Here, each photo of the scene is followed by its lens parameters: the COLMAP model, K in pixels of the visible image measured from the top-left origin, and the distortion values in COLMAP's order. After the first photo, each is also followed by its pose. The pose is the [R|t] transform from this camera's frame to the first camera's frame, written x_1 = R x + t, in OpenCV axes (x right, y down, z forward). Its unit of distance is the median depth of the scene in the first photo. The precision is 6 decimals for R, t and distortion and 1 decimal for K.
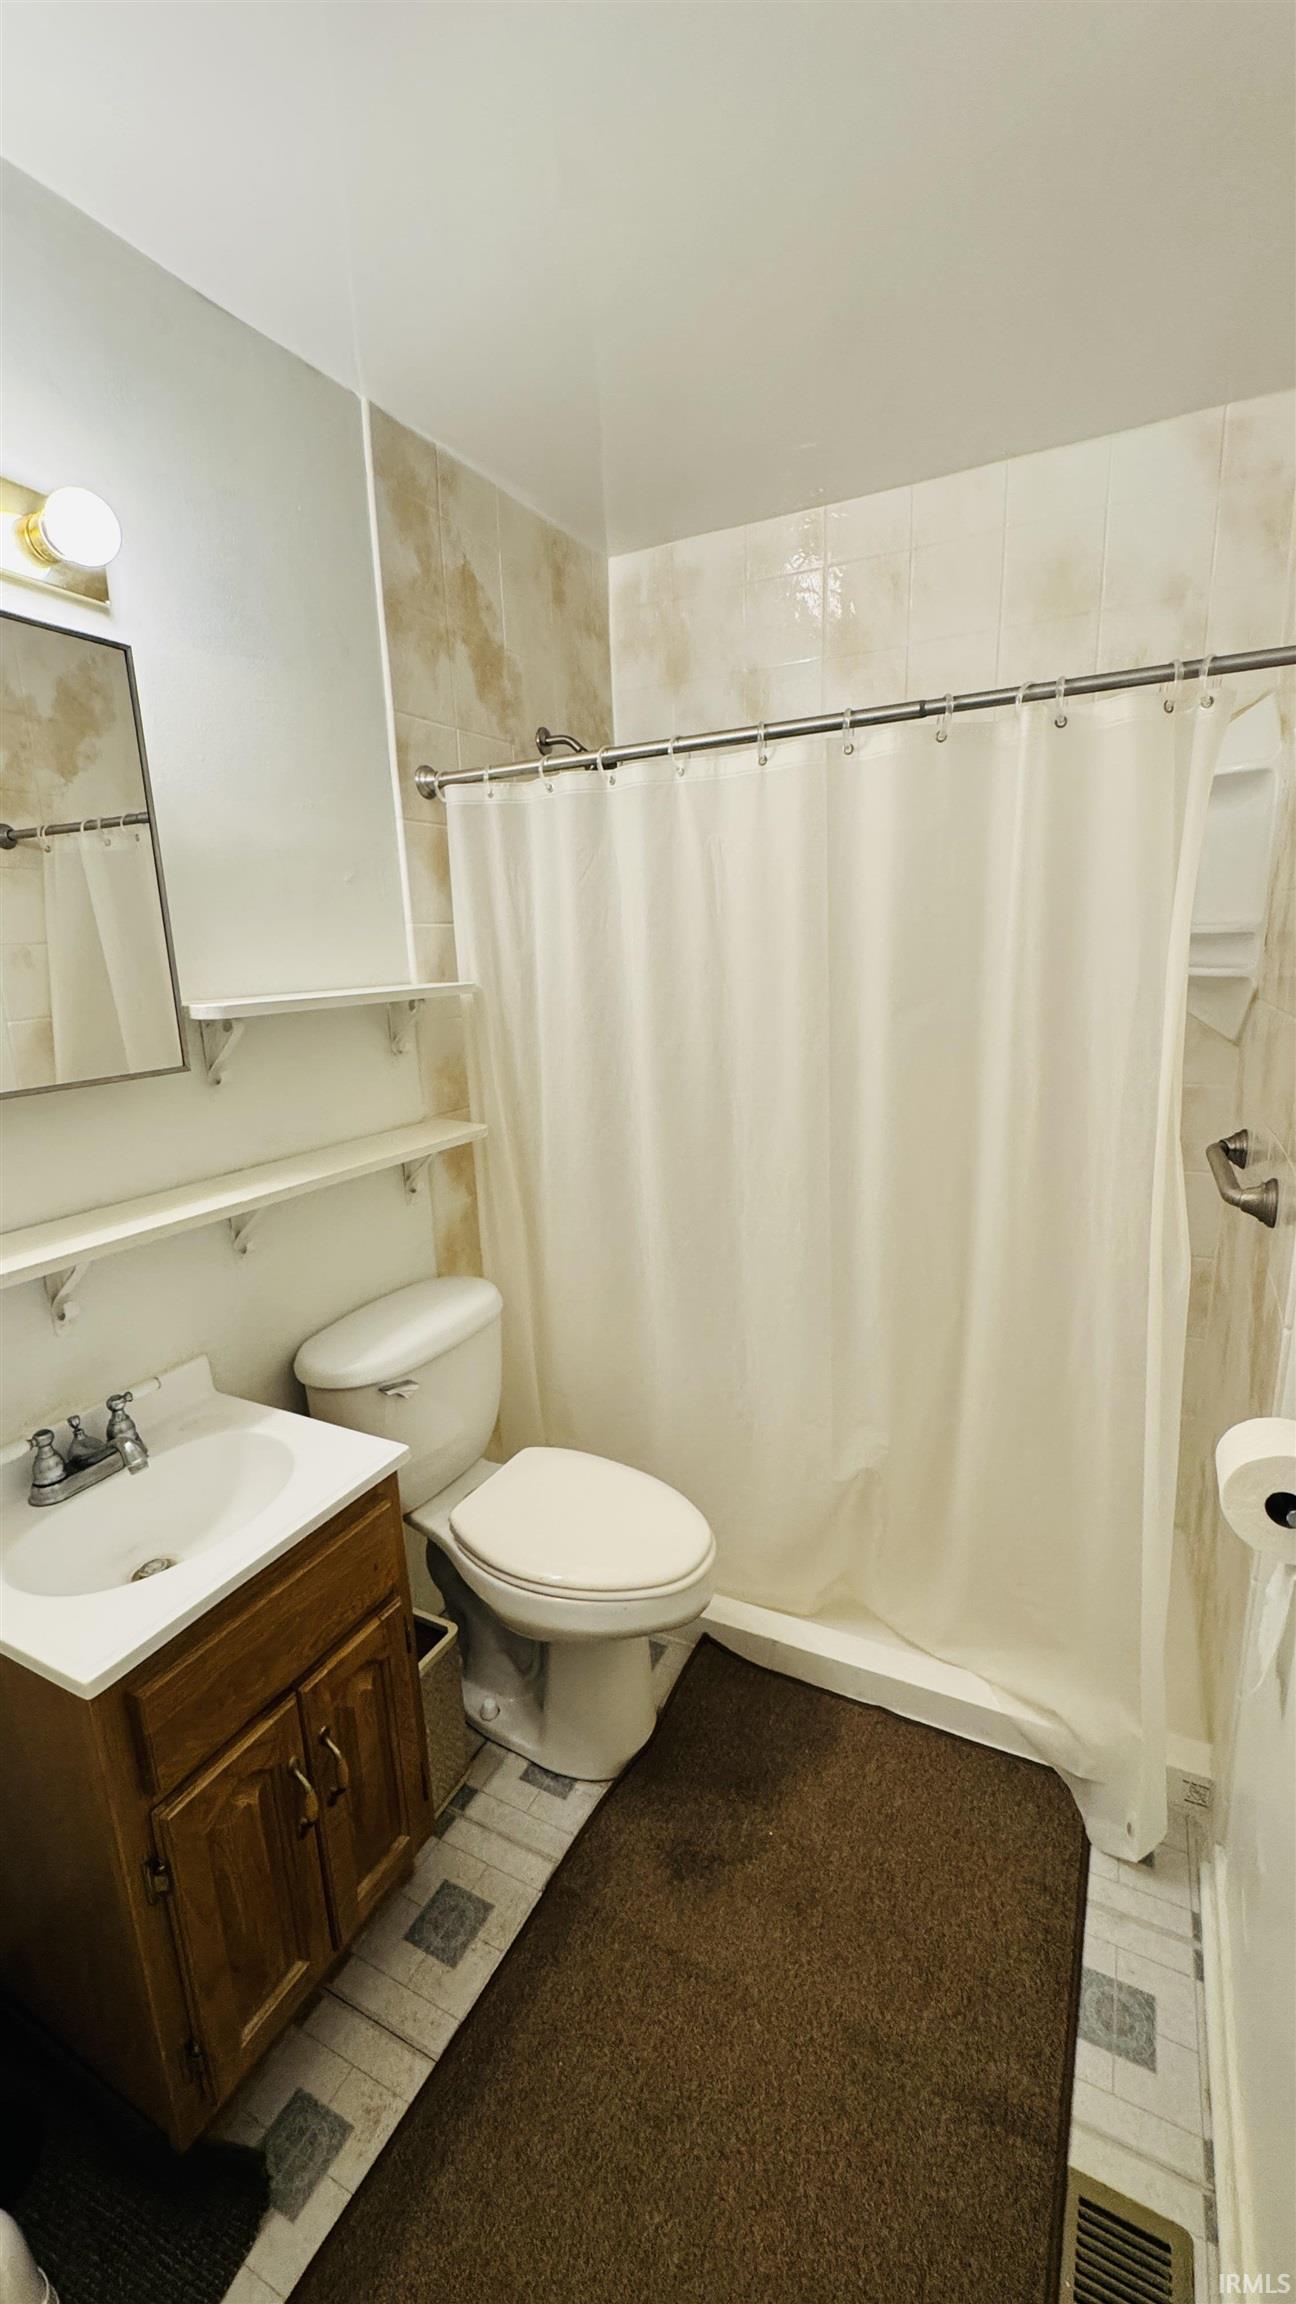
lens RADIAL K [[923.0, 0, 648.0], [0, 923.0, 1152.0], [0, 0, 1]] dist [-0.002169, 0.000018]
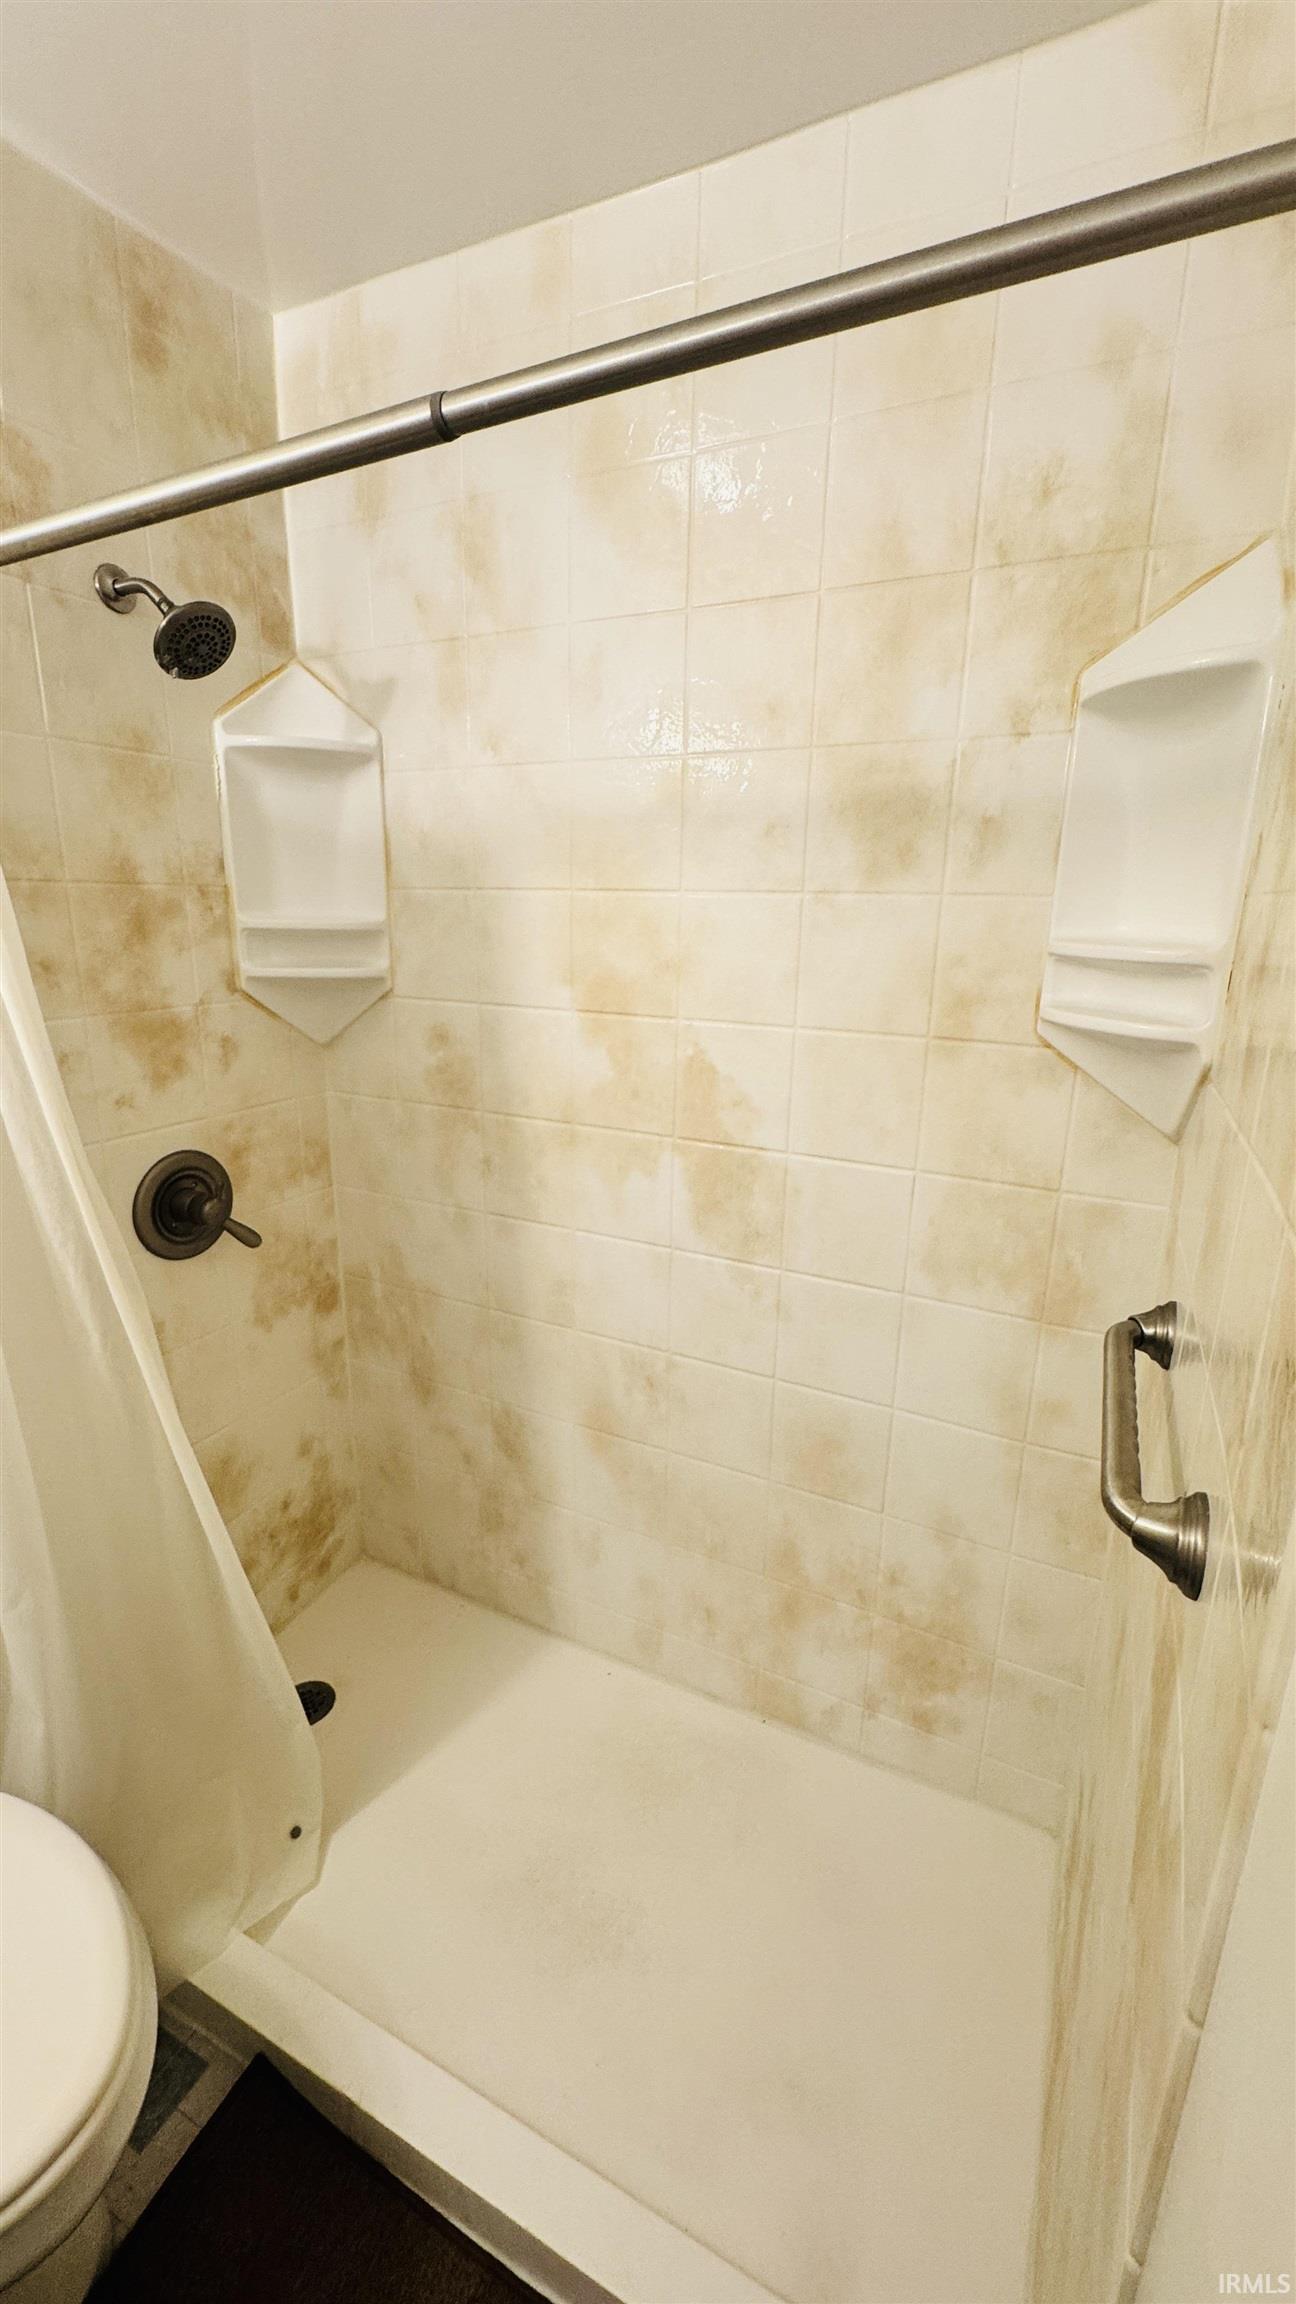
lens RADIAL K [[923.0, 0, 648.0], [0, 923.0, 1152.0], [0, 0, 1]] dist [-0.002169, 0.000018]
pose [[0.998805, 0.043632, 0.022017, 0.302242], [-0.044463, 0.998257, 0.038810, -0.128620], [-0.020286, -0.039743, 0.999004, 0.433284]]
